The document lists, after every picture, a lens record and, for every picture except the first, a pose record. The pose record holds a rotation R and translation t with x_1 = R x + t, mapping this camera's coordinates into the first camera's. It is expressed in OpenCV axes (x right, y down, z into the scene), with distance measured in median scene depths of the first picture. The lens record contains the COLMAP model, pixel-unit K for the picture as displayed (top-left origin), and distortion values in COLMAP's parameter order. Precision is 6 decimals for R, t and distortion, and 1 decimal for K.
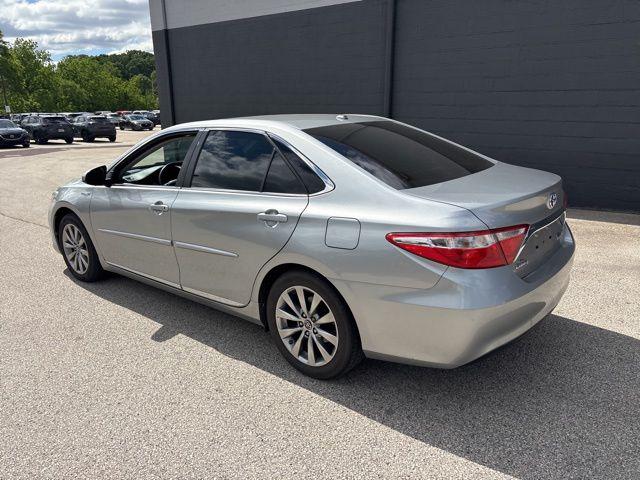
lens RADIAL K [[449.1, 0, 319.6], [0, 449.1, 222.6], [0, 0, 1]] dist [0.043899, -0.058340]
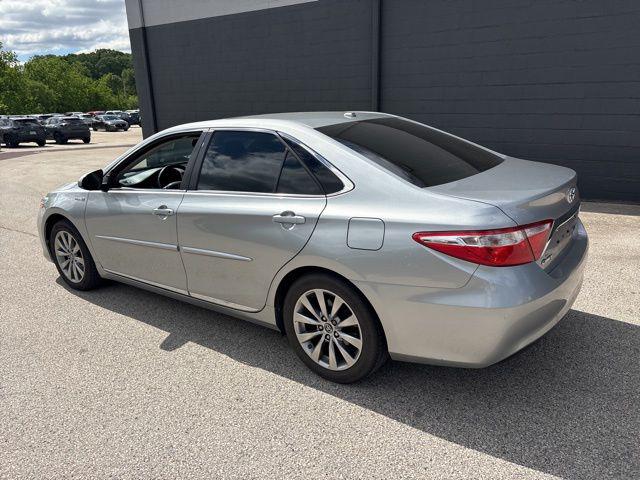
lens RADIAL K [[449.1, 0, 319.6], [0, 449.1, 222.6], [0, 0, 1]] dist [0.043899, -0.058340]
pose [[0.998560, -0.028860, 0.045217, -0.082168], [0.028561, 0.999566, 0.007245, -0.009723], [-0.045406, -0.005944, 0.998951, 0.026755]]
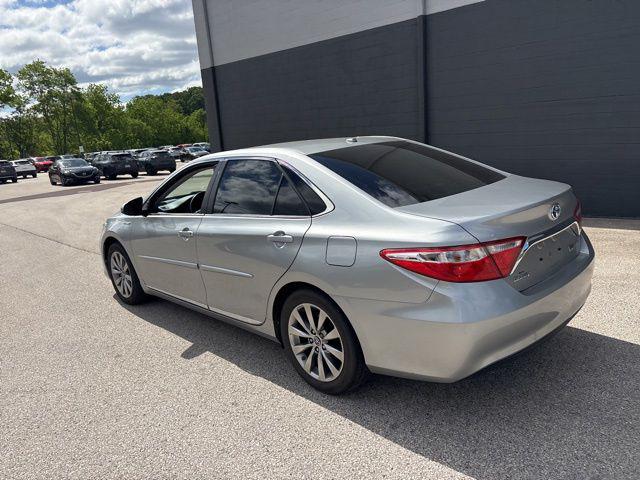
lens RADIAL K [[449.1, 0, 319.6], [0, 449.1, 222.6], [0, 0, 1]] dist [0.043899, -0.058340]
pose [[0.991701, -0.040023, -0.122179, 0.117149], [0.034131, 0.998169, -0.049945, 0.006718], [0.123955, 0.045360, 0.991251, -0.041773]]
